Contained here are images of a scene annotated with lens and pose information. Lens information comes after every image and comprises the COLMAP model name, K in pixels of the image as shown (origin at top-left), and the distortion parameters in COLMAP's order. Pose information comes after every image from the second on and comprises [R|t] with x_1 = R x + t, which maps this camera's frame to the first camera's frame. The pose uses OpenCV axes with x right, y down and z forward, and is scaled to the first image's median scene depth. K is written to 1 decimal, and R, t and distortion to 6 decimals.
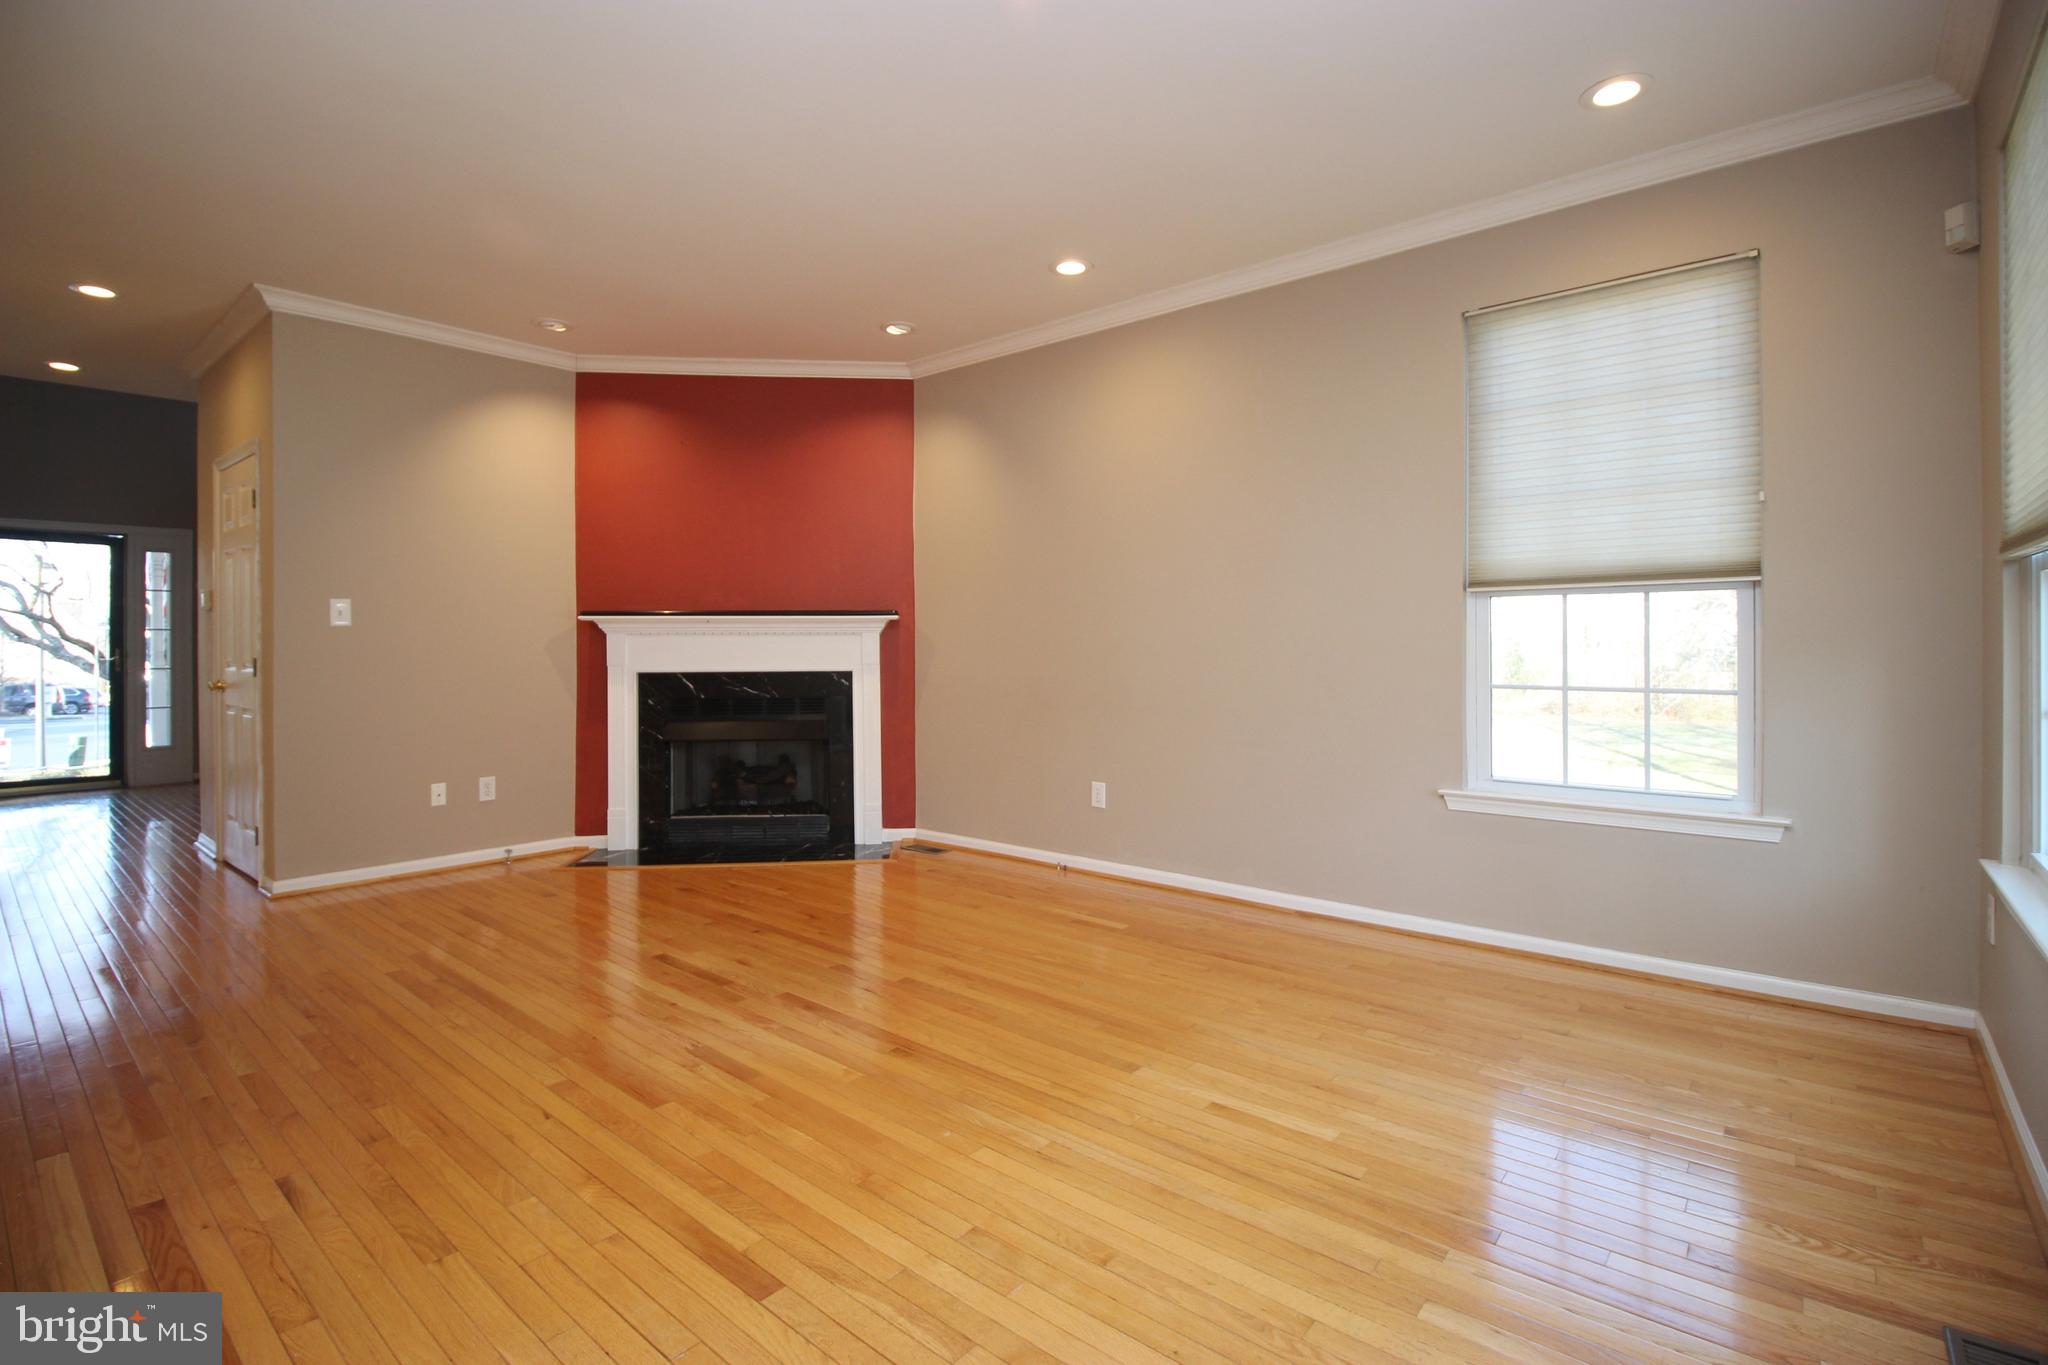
lens RADIAL K [[942.8, 0, 1027.8], [0, 942.8, 645.8], [0, 0, 1]] dist [-0.011359, -0.000476]
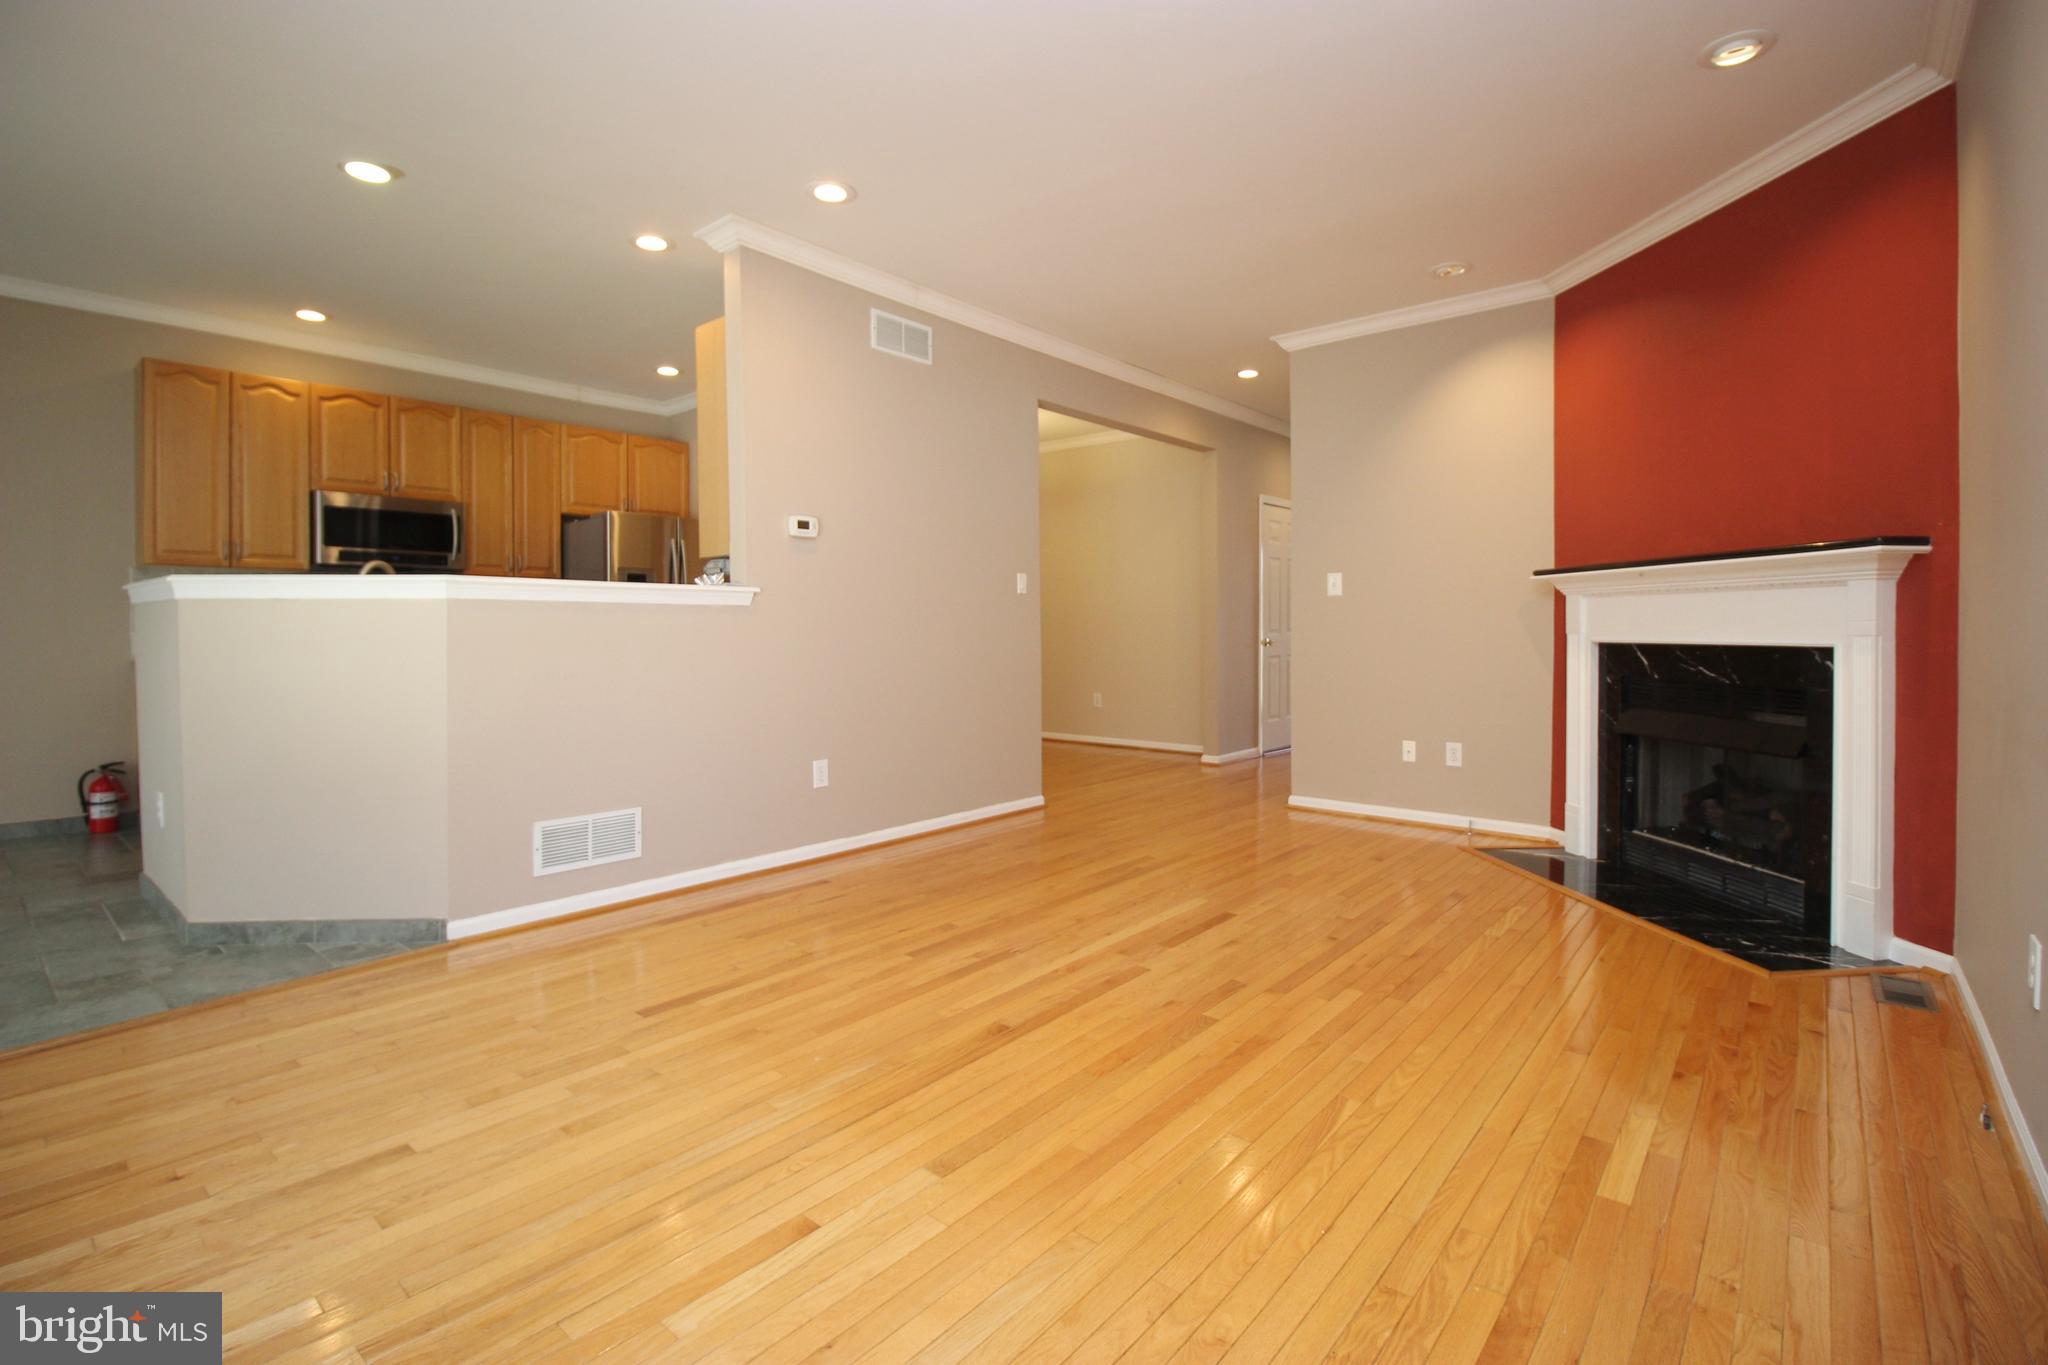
lens RADIAL K [[942.8, 0, 1027.8], [0, 942.8, 645.8], [0, 0, 1]] dist [-0.011359, -0.000476]
pose [[0.000383, 0.021624, -0.999766, 0.554593], [-0.000094, 0.999766, 0.021624, 0.019516], [1.000000, 0.000085, 0.000385, 0.715350]]
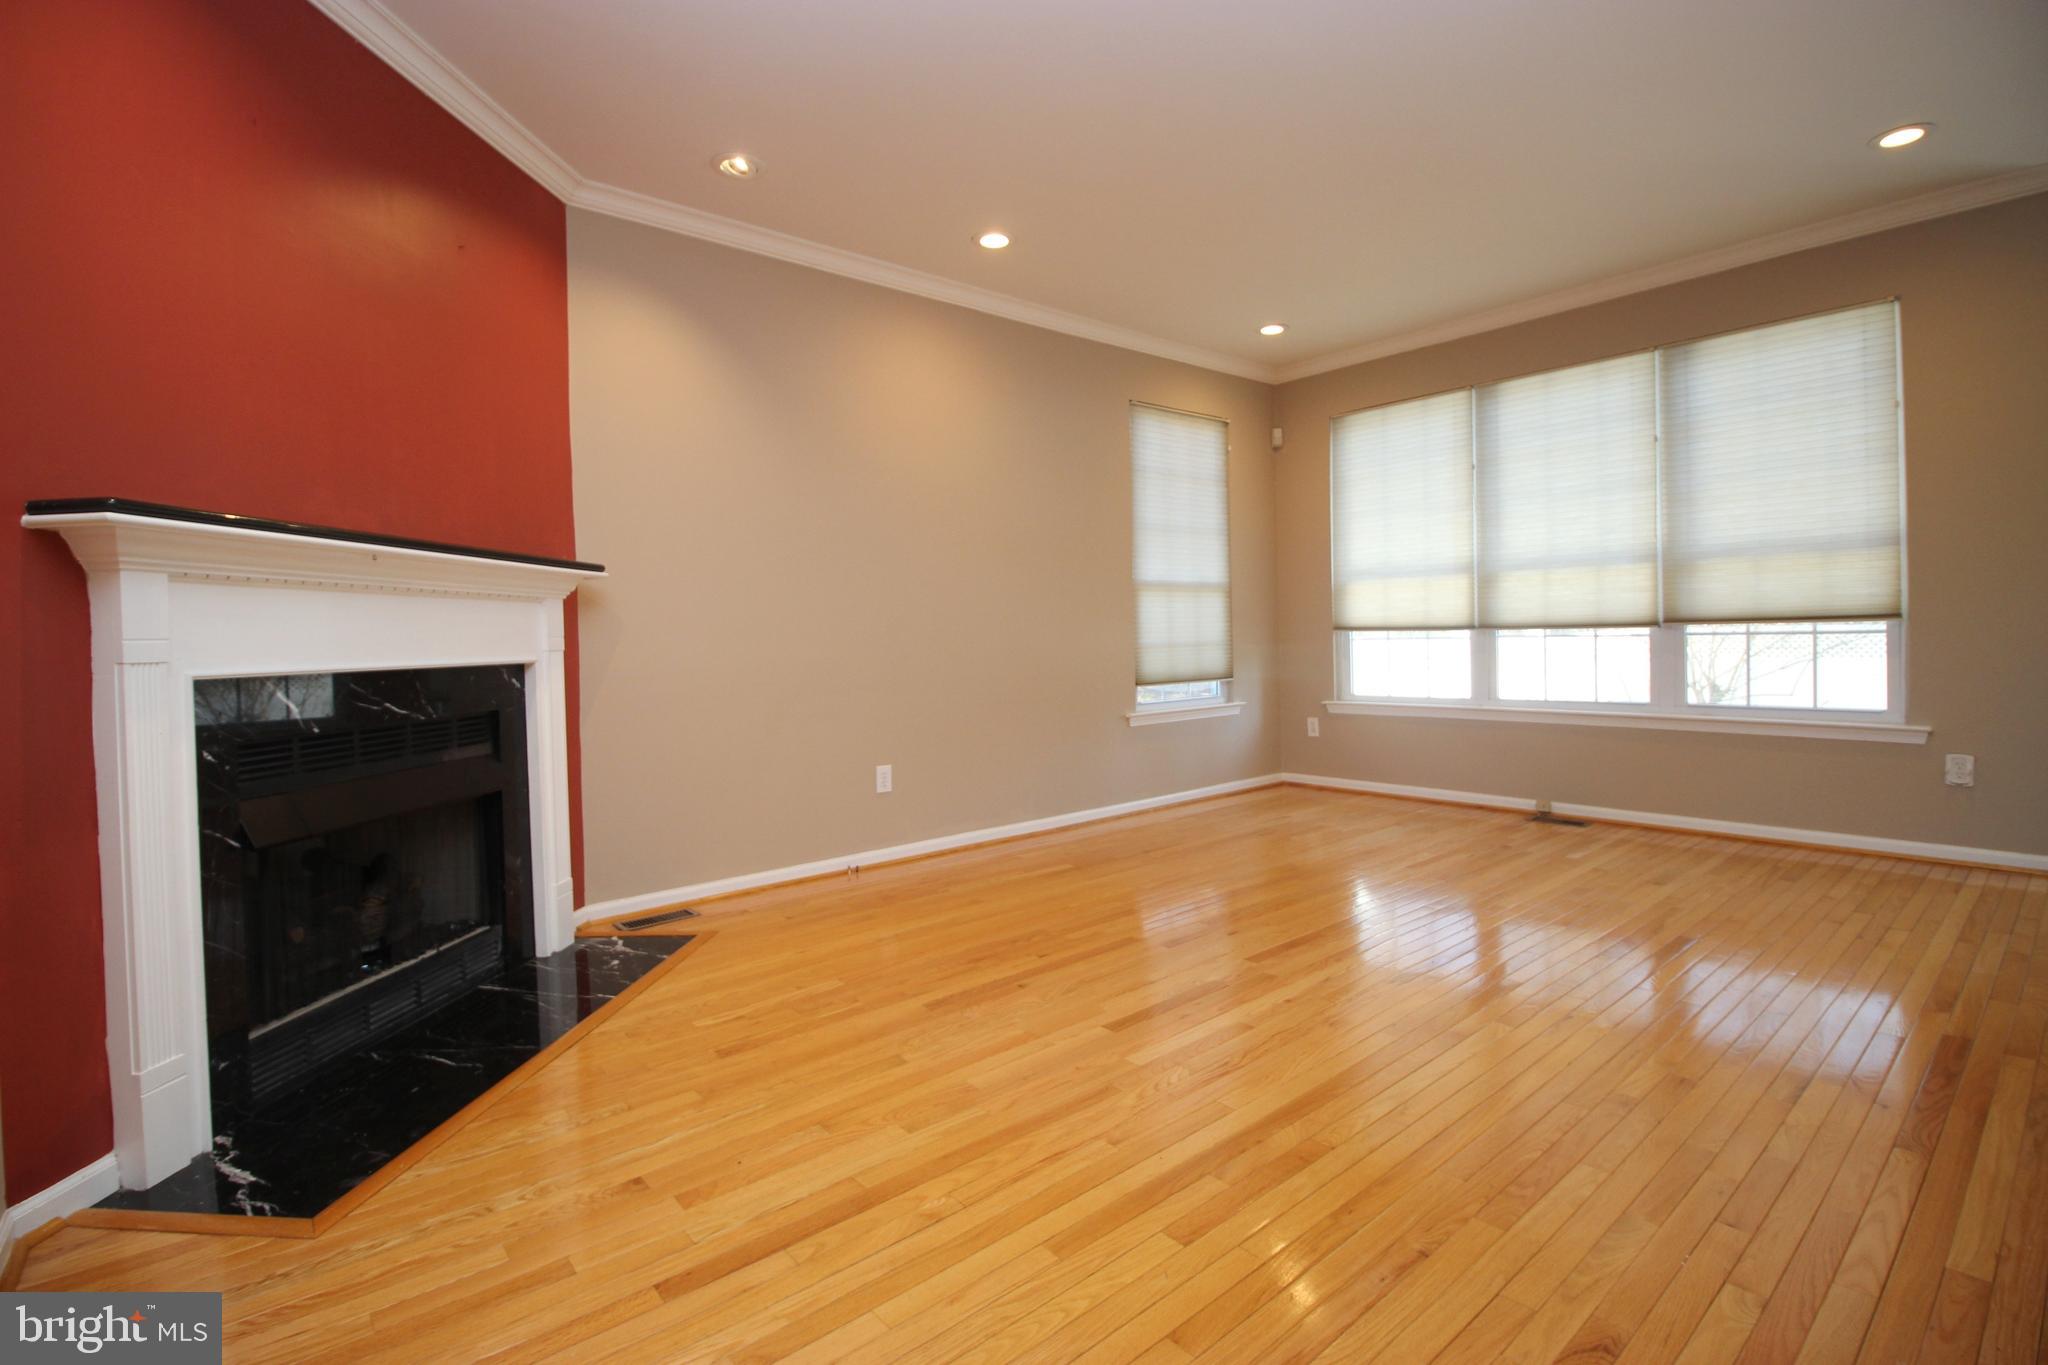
lens RADIAL K [[942.8, 0, 1027.8], [0, 942.8, 645.8], [0, 0, 1]] dist [-0.011359, -0.000476]
pose [[0.174320, -0.009076, 0.984647, -1.010280], [0.026449, 0.999640, 0.004532, 0.030973], [-0.984334, 0.025253, 0.174497, 0.849361]]
